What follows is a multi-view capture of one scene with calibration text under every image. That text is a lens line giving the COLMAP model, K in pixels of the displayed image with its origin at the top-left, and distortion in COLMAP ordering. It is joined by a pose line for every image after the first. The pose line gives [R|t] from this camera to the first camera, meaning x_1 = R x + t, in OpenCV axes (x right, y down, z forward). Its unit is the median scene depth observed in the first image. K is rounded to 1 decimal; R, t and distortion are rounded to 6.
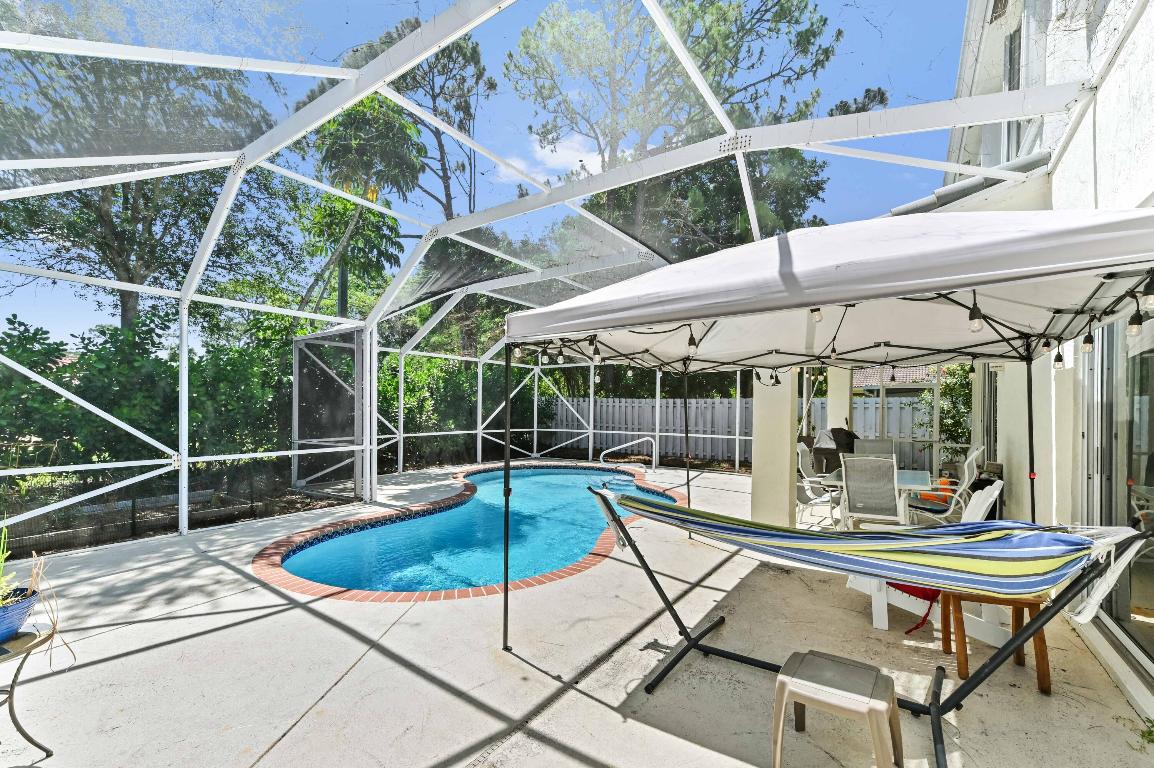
lens RADIAL K [[472.2, 0, 582.9], [0, 472.2, 411.5], [0, 0, 1]] dist [-0.000110, -0.000031]
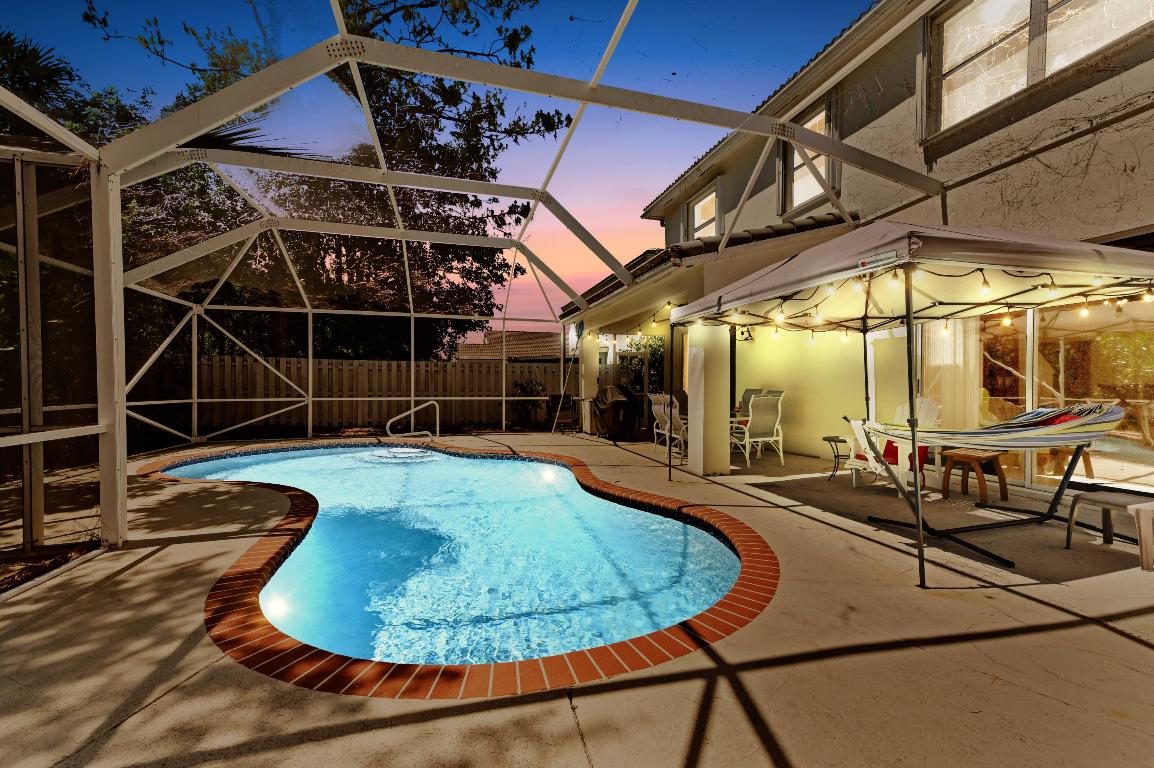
lens RADIAL K [[453.0, 0, 576.2], [0, 453.0, 390.7], [0, 0, 1]] dist [0.017501, -0.000009]
pose [[0.649805, -0.016880, 0.759914, -0.911959], [0.003281, 0.999806, 0.019404, 0.052888], [-0.760094, -0.010116, 0.649734, 0.636178]]
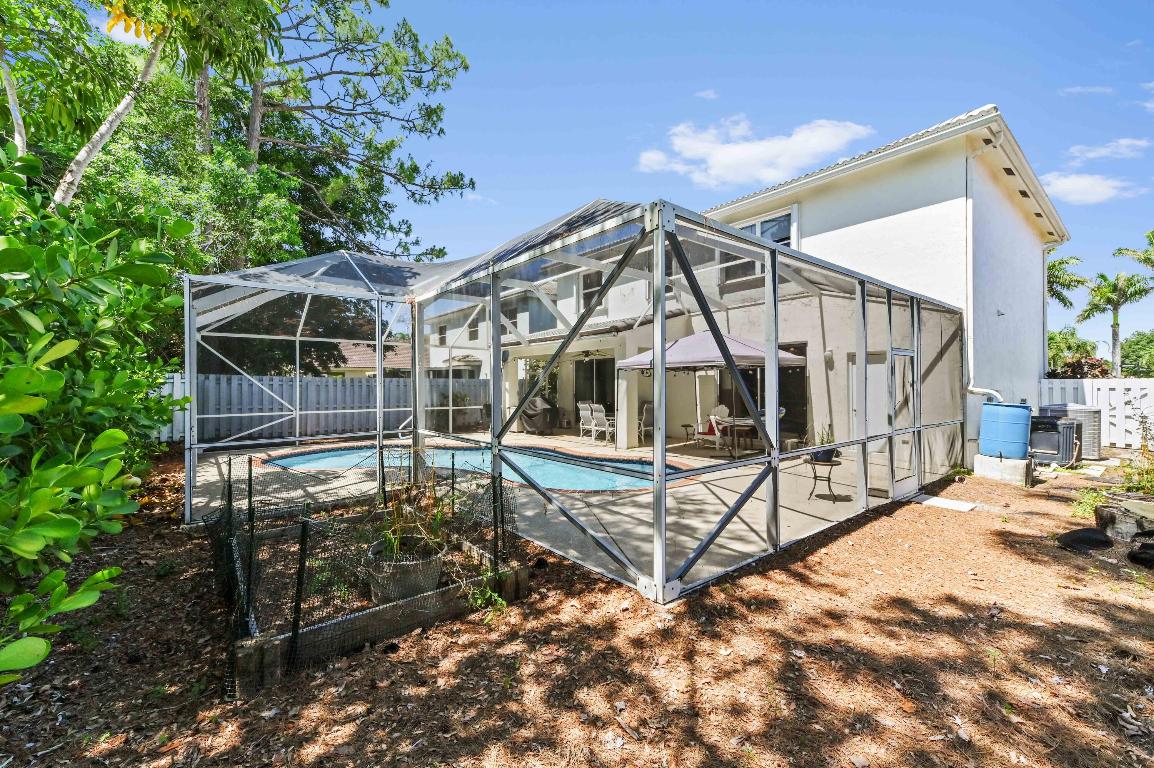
lens RADIAL K [[462.3, 0, 565.7], [0, 462.3, 385.6], [0, 0, 1]] dist [0.018141, -0.000134]
pose [[0.311601, -0.003904, 0.950205, -2.168832], [0.007164, 0.999973, 0.001759, -0.020299], [-0.950186, 0.006260, 0.311621, 0.745778]]
